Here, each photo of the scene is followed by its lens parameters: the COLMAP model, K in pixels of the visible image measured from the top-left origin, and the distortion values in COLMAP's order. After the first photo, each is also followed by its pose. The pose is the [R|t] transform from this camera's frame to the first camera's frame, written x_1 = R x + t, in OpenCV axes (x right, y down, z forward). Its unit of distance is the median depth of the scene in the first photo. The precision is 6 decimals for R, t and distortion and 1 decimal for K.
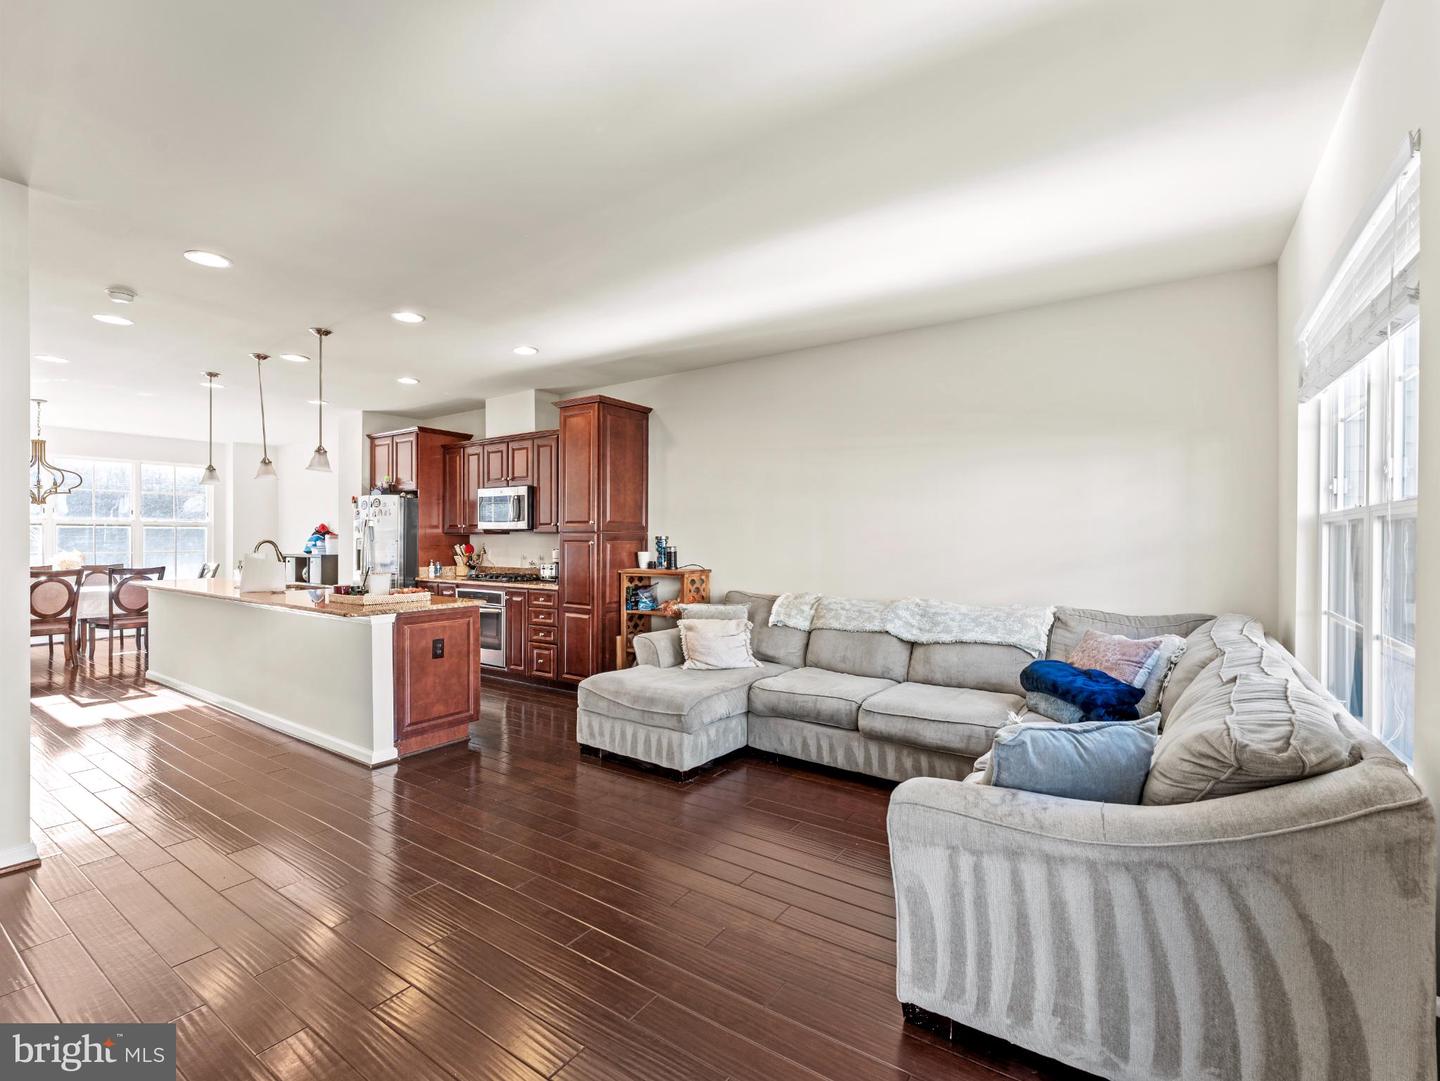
lens RADIAL K [[659.5, 0, 720.0], [0, 659.5, 540.5], [0, 0, 1]] dist [-0.000020, -0.000422]
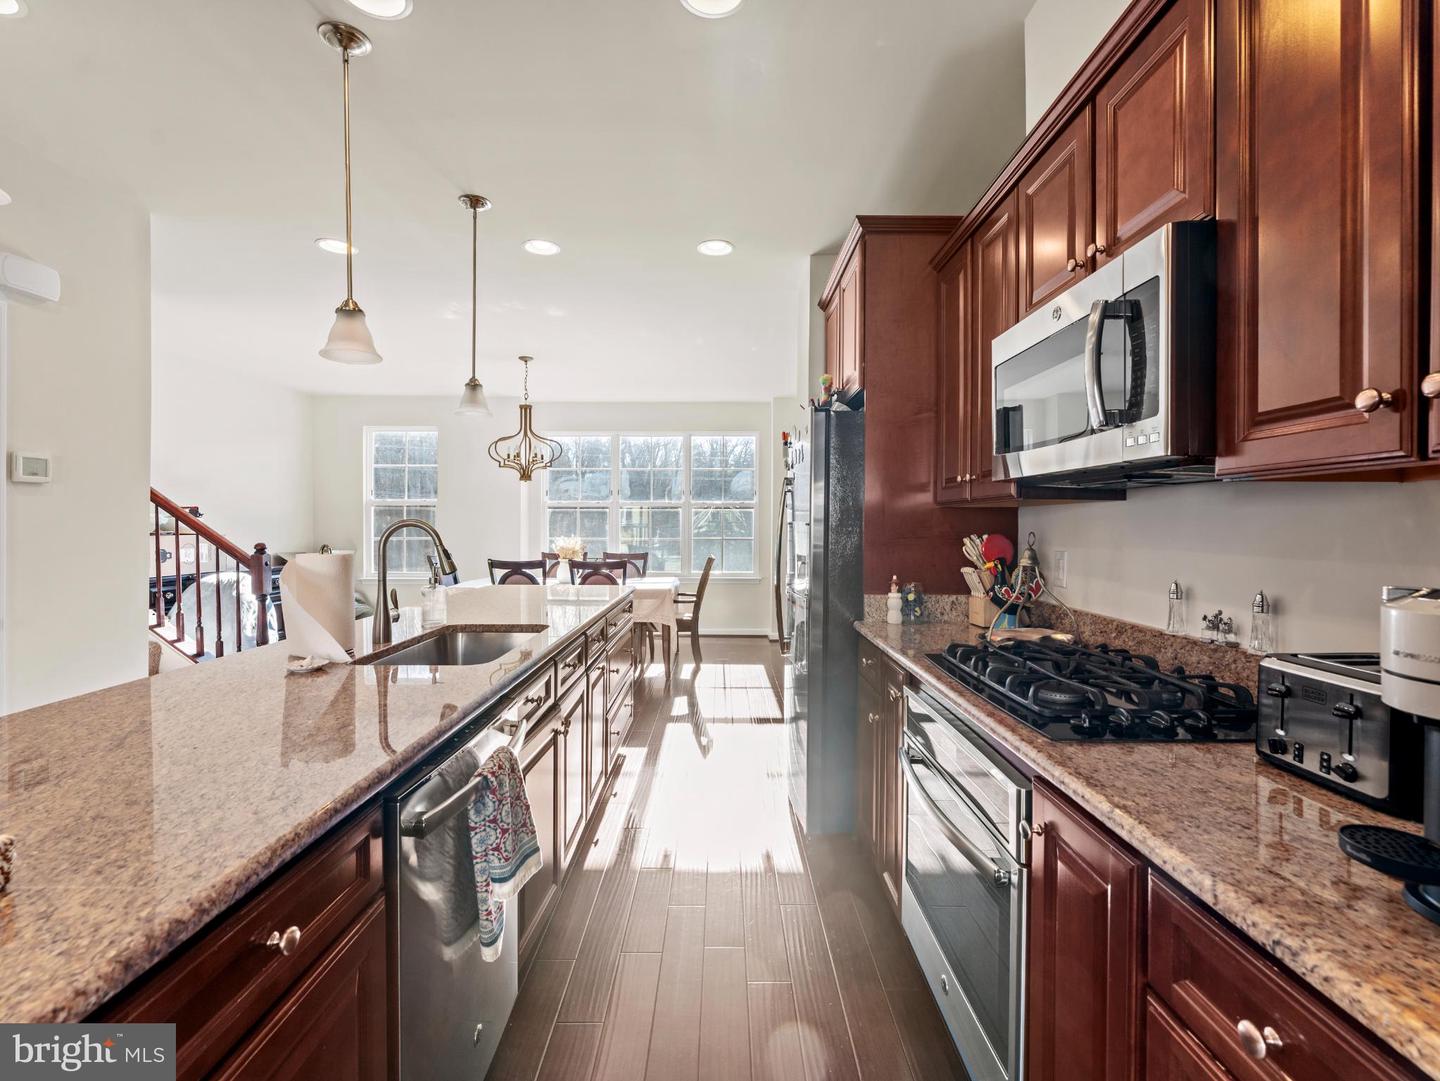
lens RADIAL K [[658.3, 0, 723.2], [0, 658.3, 533.1], [0, 0, 1]] dist [-0.008346, -0.000421]
pose [[0.570542, 0.009957, -0.821208, -0.193044], [-0.004621, 0.999950, 0.008914, 0.002578], [0.821256, -0.001291, 0.570559, 0.717769]]
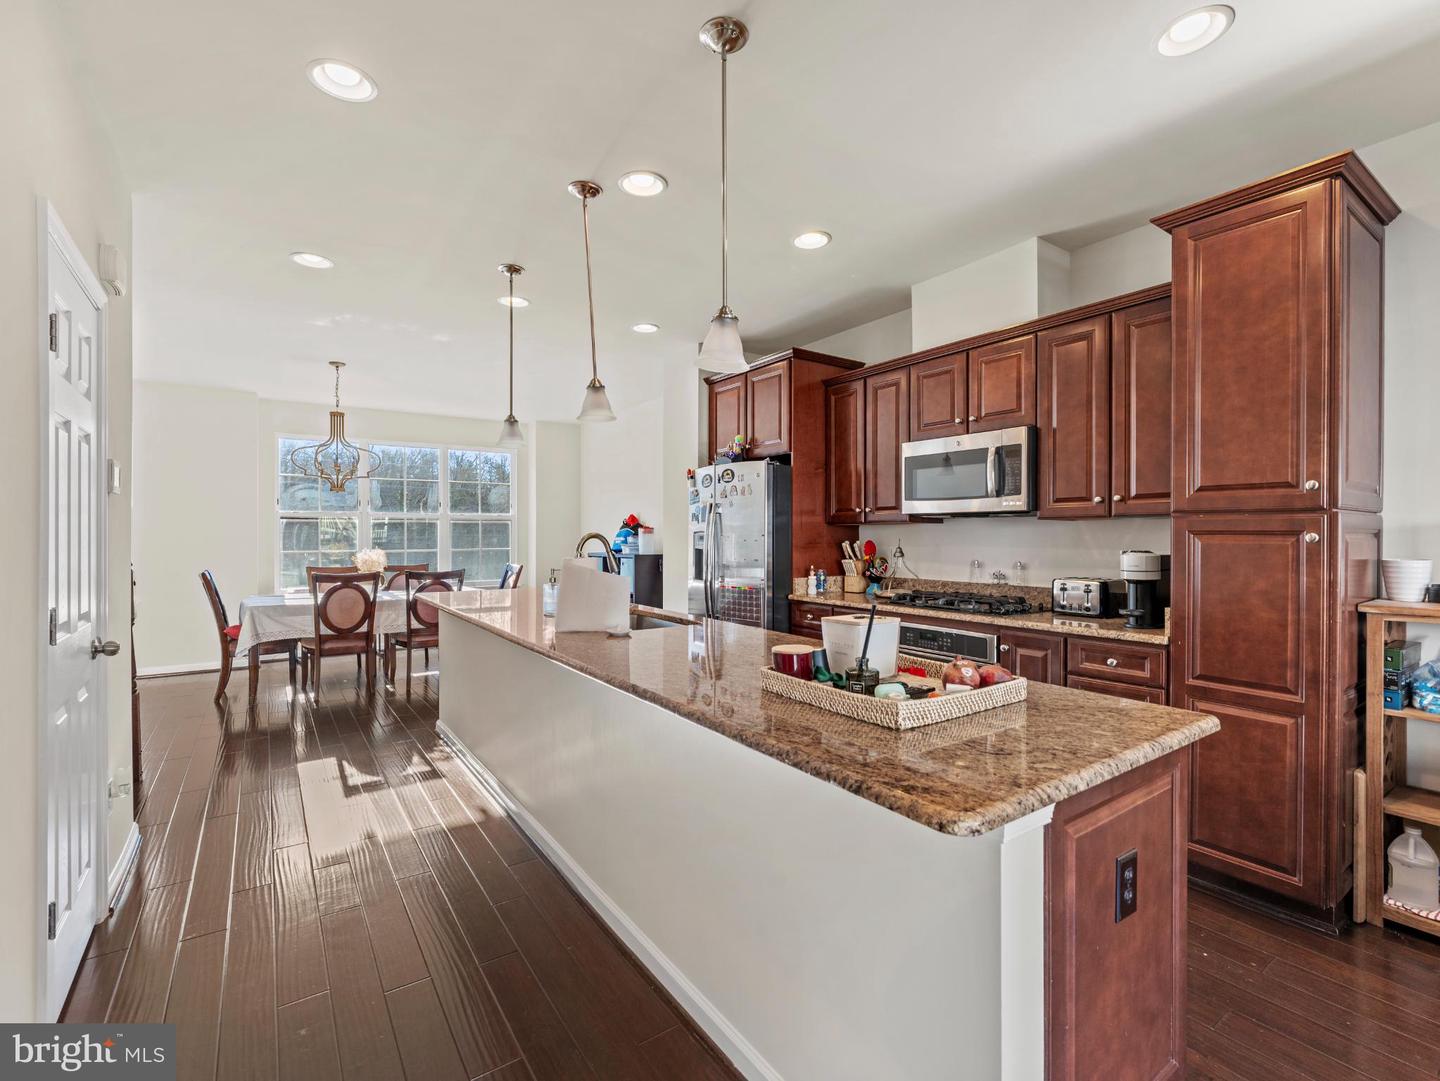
lens RADIAL K [[658.3, 0, 723.2], [0, 658.3, 533.1], [0, 0, 1]] dist [-0.008346, -0.000421]
pose [[0.938331, -0.004534, -0.345709, -0.305454], [0.002495, 0.999977, -0.006341, 0.002352], [0.345729, 0.005088, 0.938321, 0.401940]]
